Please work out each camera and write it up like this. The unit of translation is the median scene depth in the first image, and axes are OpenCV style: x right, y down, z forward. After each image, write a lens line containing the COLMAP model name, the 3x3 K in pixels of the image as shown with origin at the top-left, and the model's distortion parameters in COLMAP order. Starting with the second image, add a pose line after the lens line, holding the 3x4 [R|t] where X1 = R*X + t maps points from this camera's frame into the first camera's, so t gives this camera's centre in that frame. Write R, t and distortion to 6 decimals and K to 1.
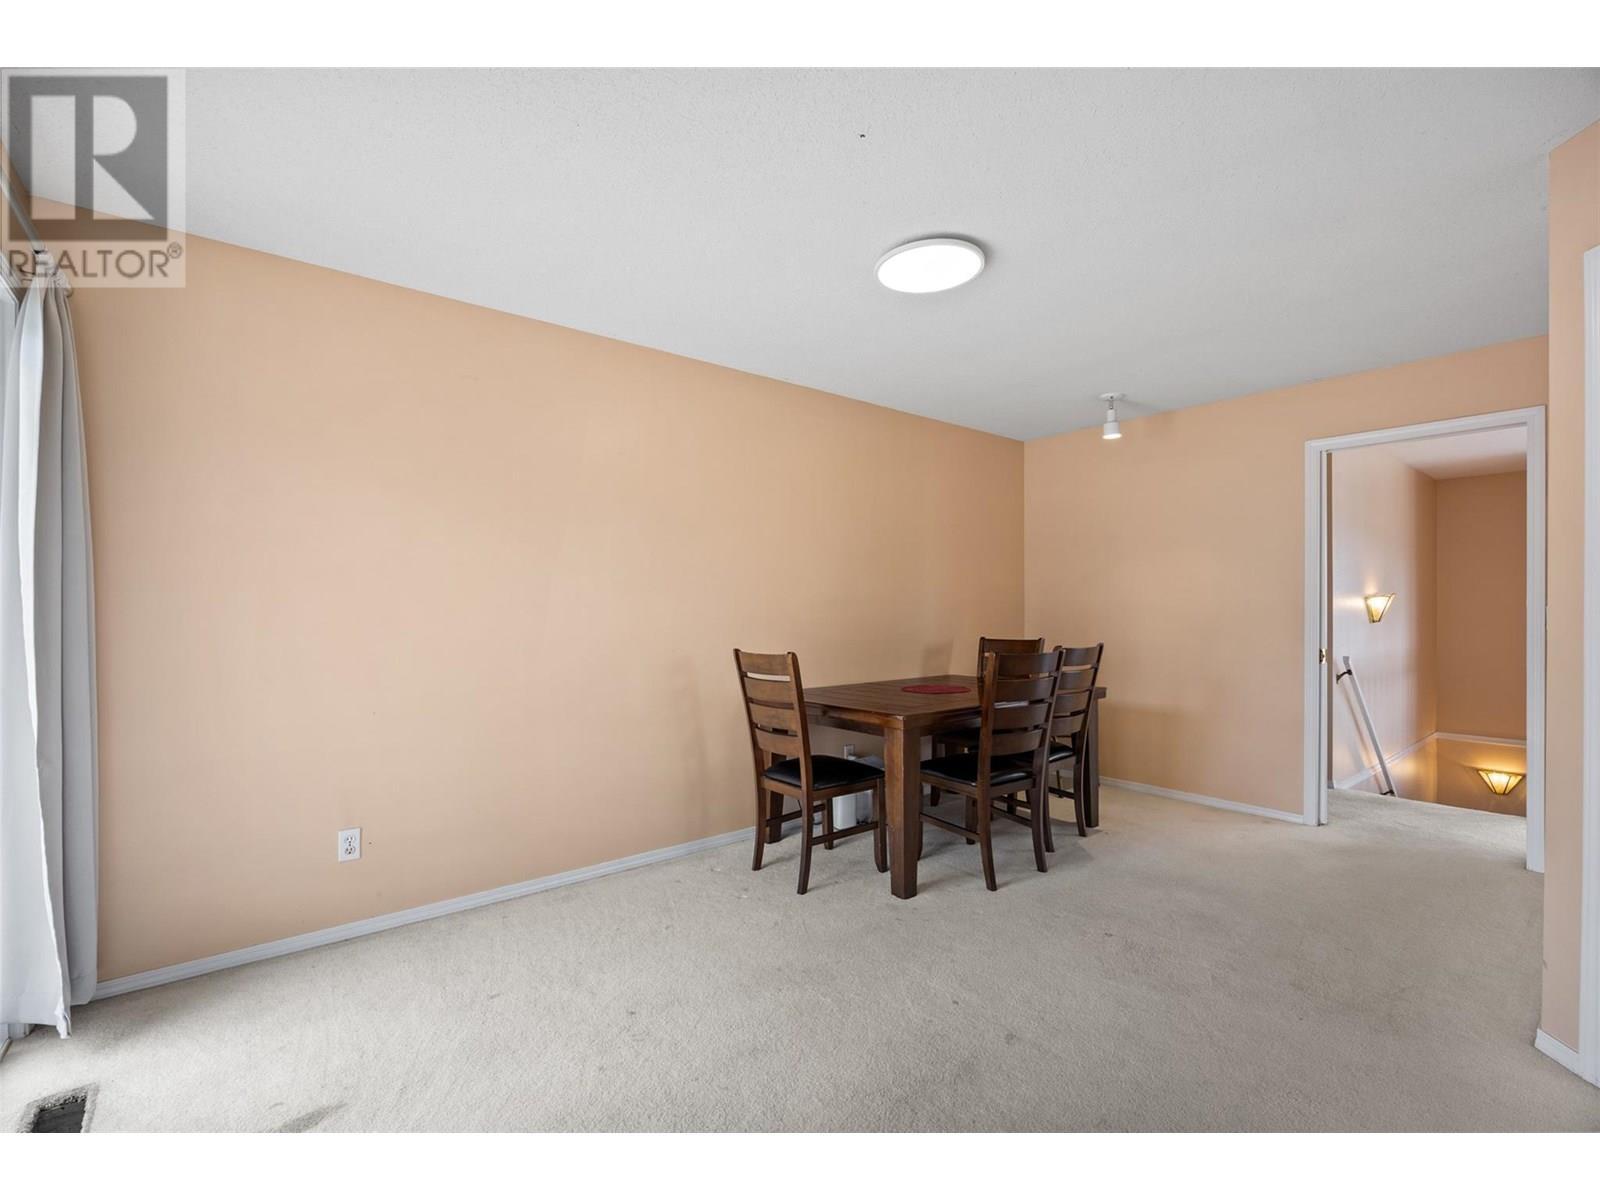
lens RADIAL K [[711.1, 0, 804.4], [0, 711.1, 613.1], [0, 0, 1]] dist [-0.013167, -0.000487]
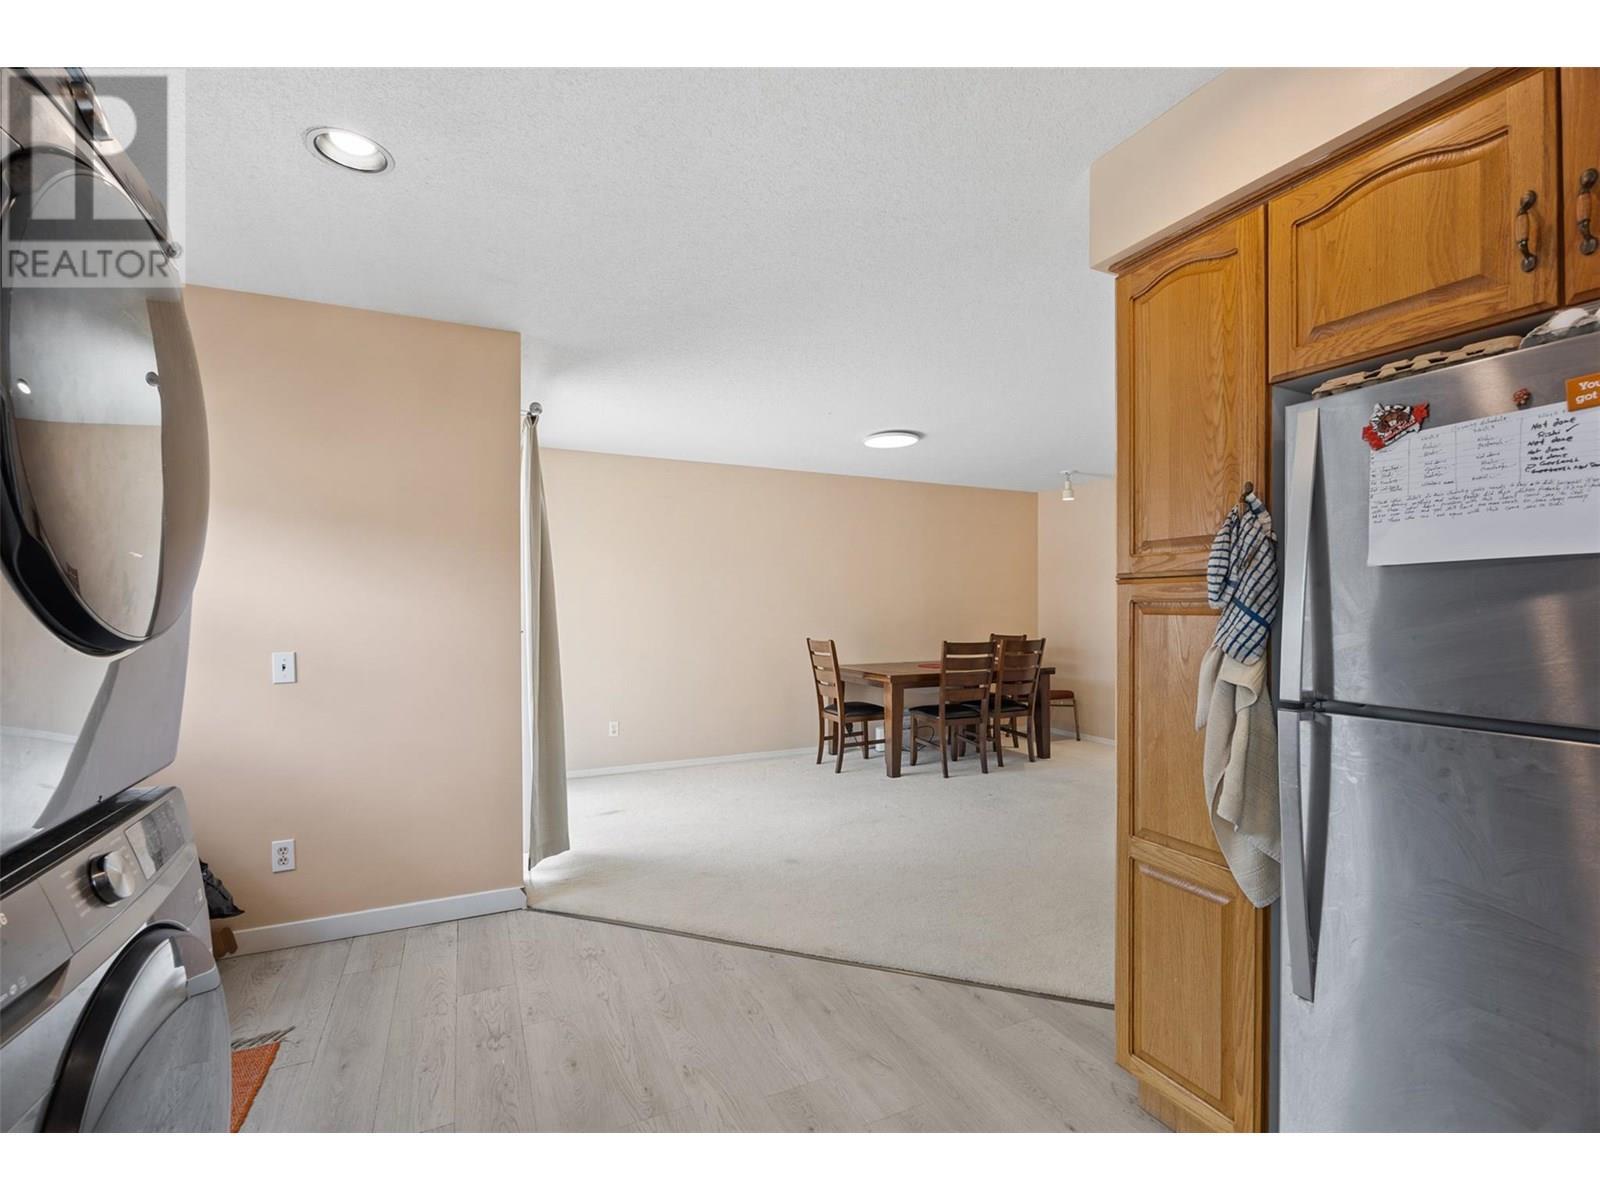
lens RADIAL K [[711.1, 0, 798.3], [0, 711.1, 604.3], [0, 0, 1]] dist [-0.013167, -0.000487]
pose [[0.971569, 0.002828, -0.236739, 0.297572], [-0.004599, 0.999965, -0.006931, -0.020669], [0.236711, 0.007822, 0.971548, -0.715651]]
